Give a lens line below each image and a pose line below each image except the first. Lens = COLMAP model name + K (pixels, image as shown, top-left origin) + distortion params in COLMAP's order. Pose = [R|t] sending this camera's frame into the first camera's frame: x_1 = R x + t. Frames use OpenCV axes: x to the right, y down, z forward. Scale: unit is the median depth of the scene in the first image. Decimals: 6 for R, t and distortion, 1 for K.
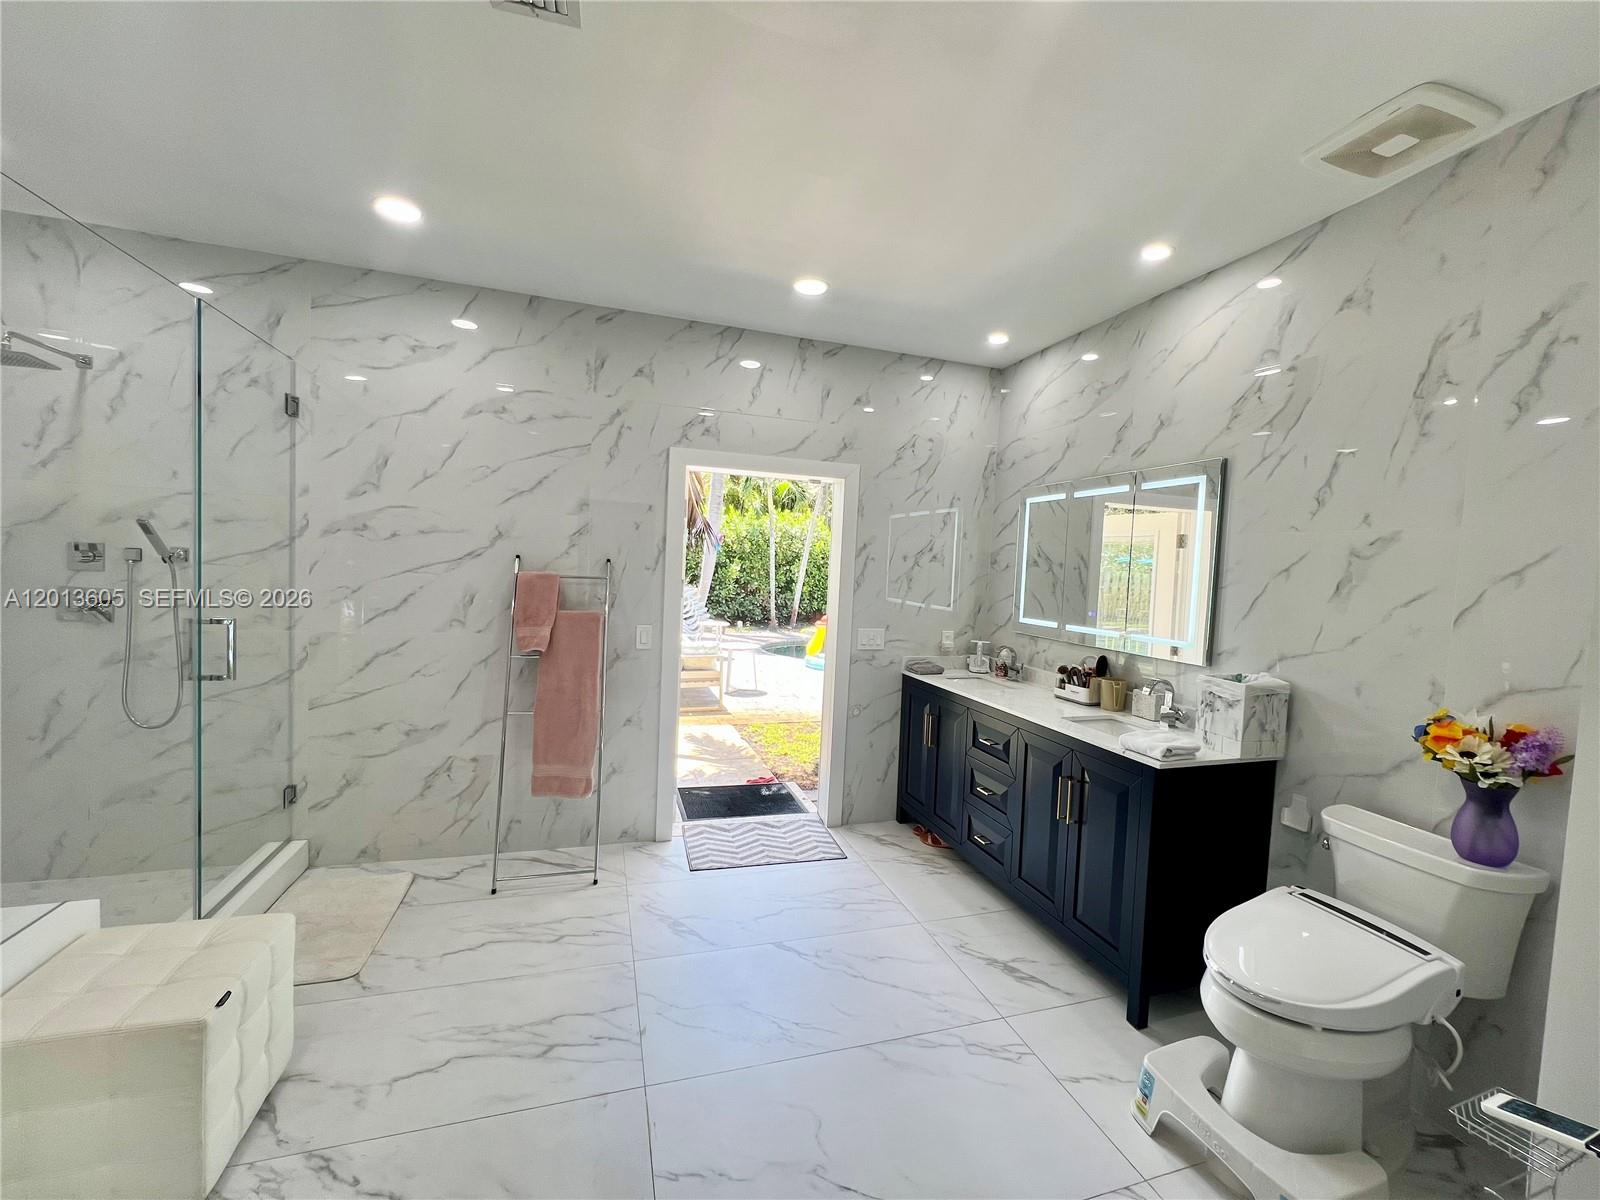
lens RADIAL K [[639.8, 0, 797.1], [0, 639.8, 598.0], [0, 0, 1]] dist [-0.002806, -0.000104]
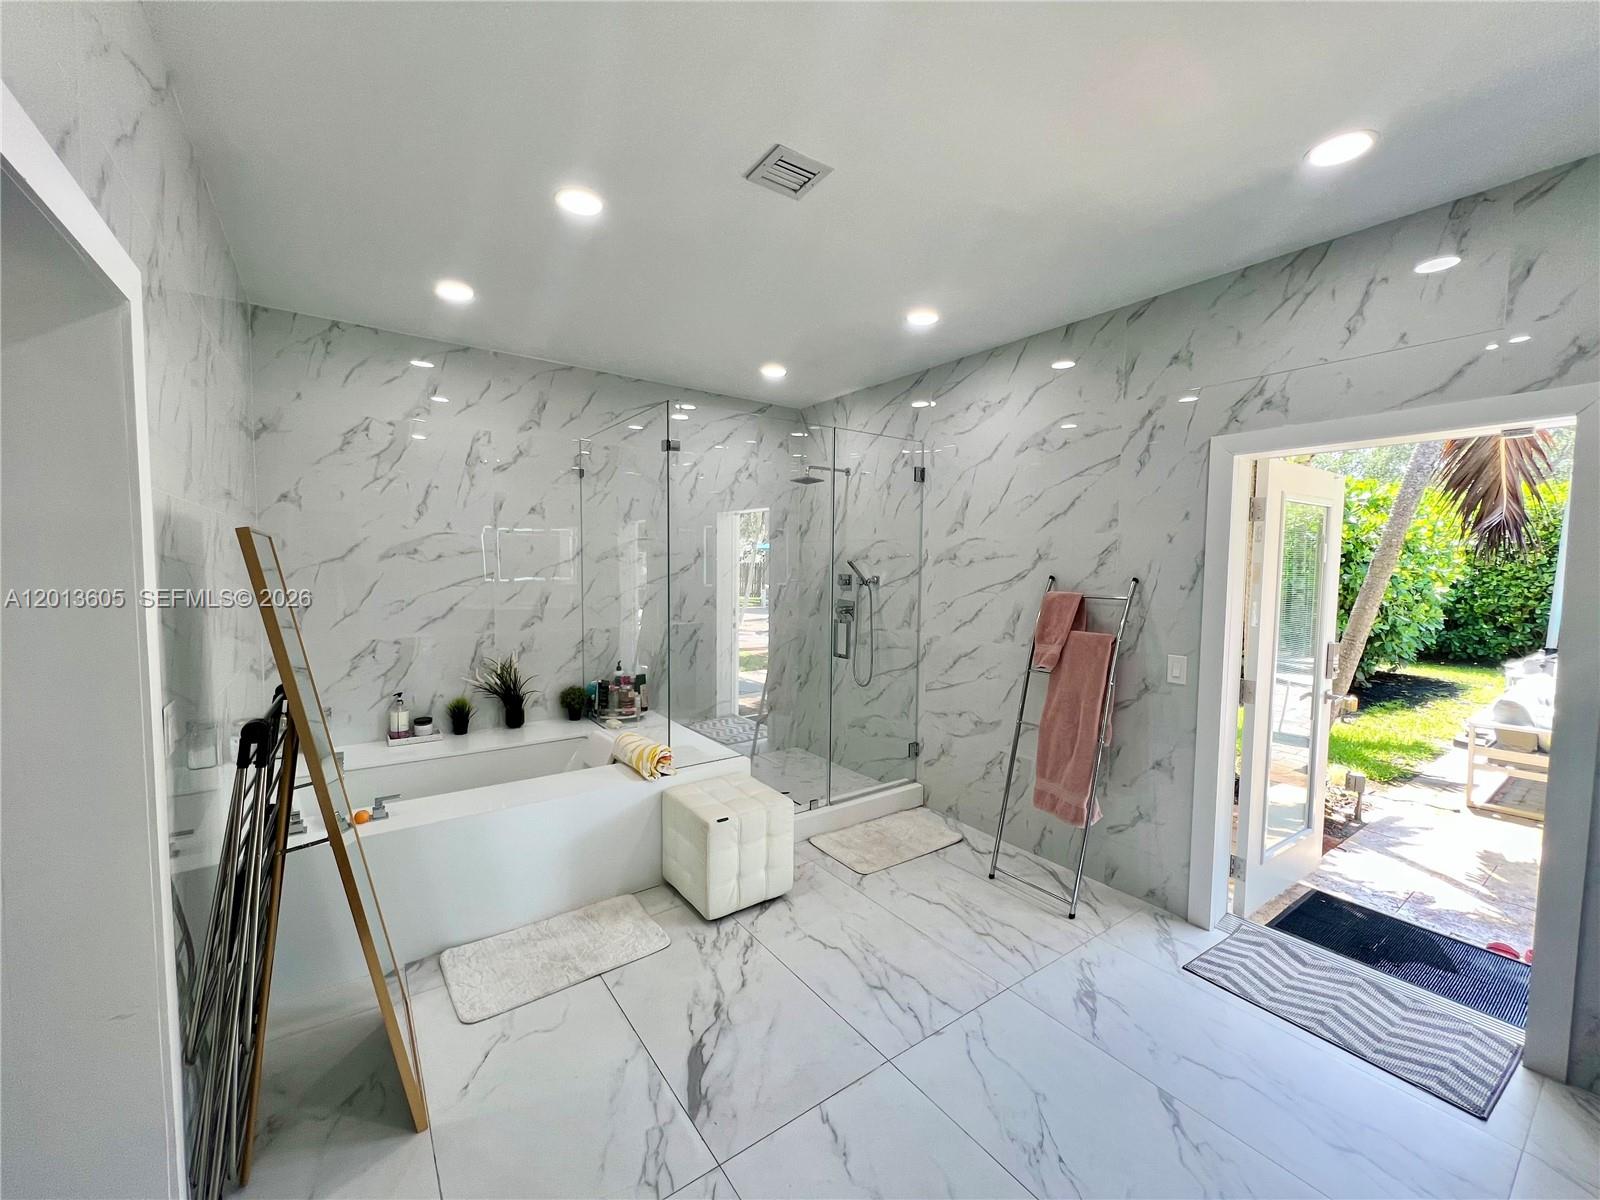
lens RADIAL K [[639.8, 0, 796.8], [0, 639.8, 599.8], [0, 0, 1]] dist [-0.002806, -0.000104]
pose [[0.309367, 0.013857, -0.950842, 0.443297], [-0.042277, 0.999106, 0.000805, -0.011288], [0.950002, 0.039950, 0.309676, 0.286019]]
